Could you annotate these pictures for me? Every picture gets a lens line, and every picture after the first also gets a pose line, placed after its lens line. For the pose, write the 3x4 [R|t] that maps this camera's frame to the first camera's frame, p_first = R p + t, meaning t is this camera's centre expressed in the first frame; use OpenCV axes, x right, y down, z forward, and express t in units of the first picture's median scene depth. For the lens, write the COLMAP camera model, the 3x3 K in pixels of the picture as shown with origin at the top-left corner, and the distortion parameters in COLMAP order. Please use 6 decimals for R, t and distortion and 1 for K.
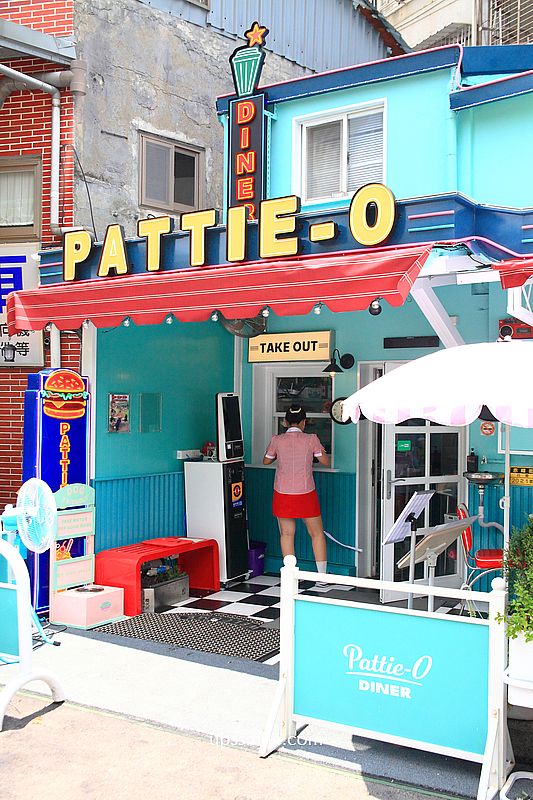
lens RADIAL K [[788.1, 0, 276.6], [0, 788.1, 378.0], [0, 0, 1]] dist [-0.017794, 0.000000]
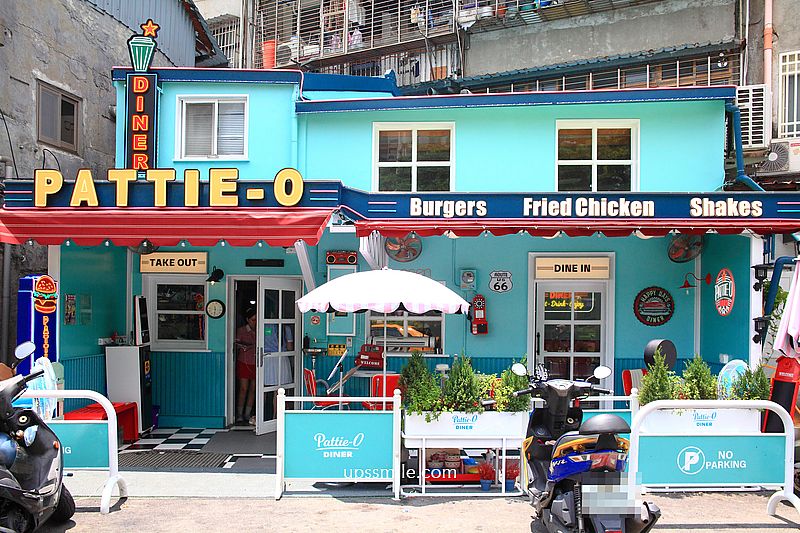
lens RADIAL K [[760.7, 0, 372.3], [0, 760.7, 285.9], [0, 0, 1]] dist [-0.066295, 0.000000]
pose [[0.832930, 0.021326, 0.552968, -0.476478], [-0.021433, 0.999751, -0.006272, 0.002585], [-0.552964, -0.006628, 0.833179, -0.325247]]
